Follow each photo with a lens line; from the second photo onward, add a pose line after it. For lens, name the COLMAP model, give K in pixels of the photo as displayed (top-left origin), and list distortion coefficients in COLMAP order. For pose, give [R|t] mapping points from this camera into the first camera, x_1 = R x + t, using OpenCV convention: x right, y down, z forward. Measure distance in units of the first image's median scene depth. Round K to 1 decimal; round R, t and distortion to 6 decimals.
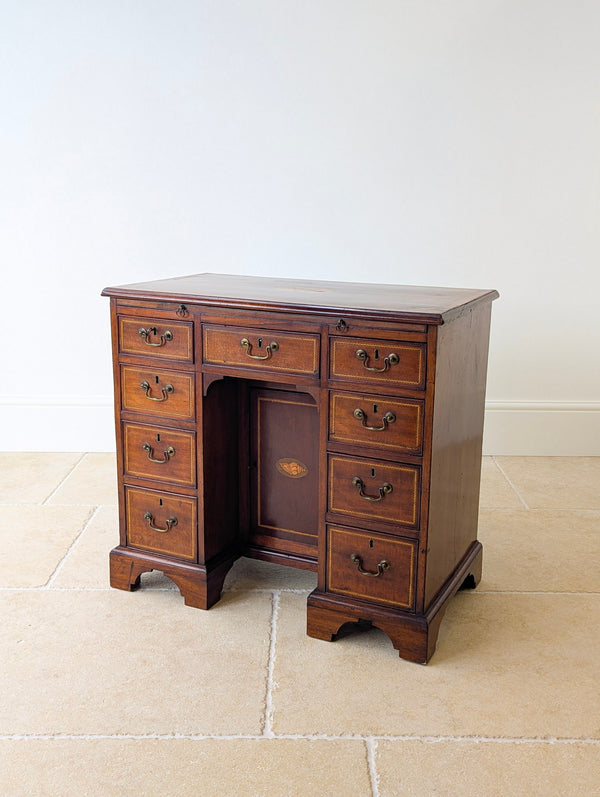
lens RADIAL K [[851.7, 0, 314.6], [0, 851.7, 389.2], [0, 0, 1]] dist [0.044238, 0.020842]
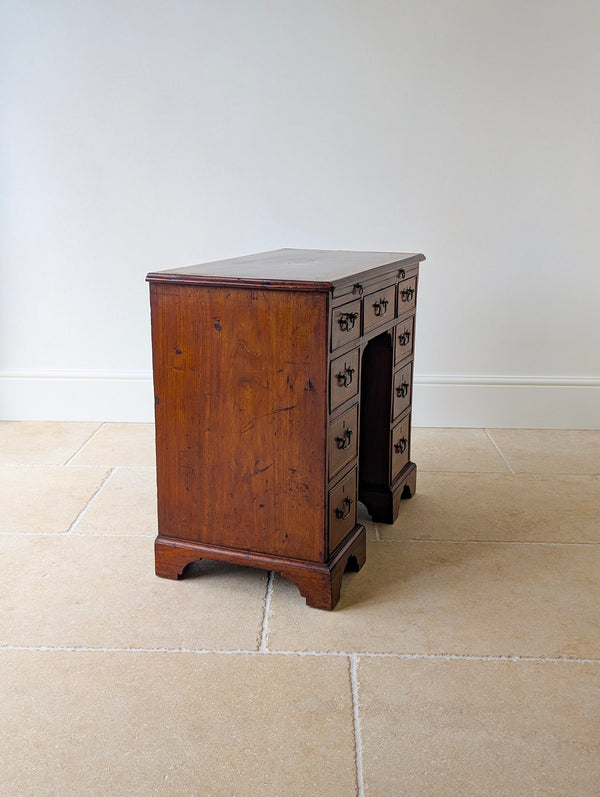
lens RADIAL K [[845.8, 0, 309.7], [0, 845.8, 391.4], [0, 0, 1]] dist [0.060606, -0.020815]
pose [[0.999697, 0.006371, -0.023774, 0.025712], [-0.006176, 0.999947, 0.008297, 0.041421], [0.023825, -0.008147, 0.999683, -0.096929]]
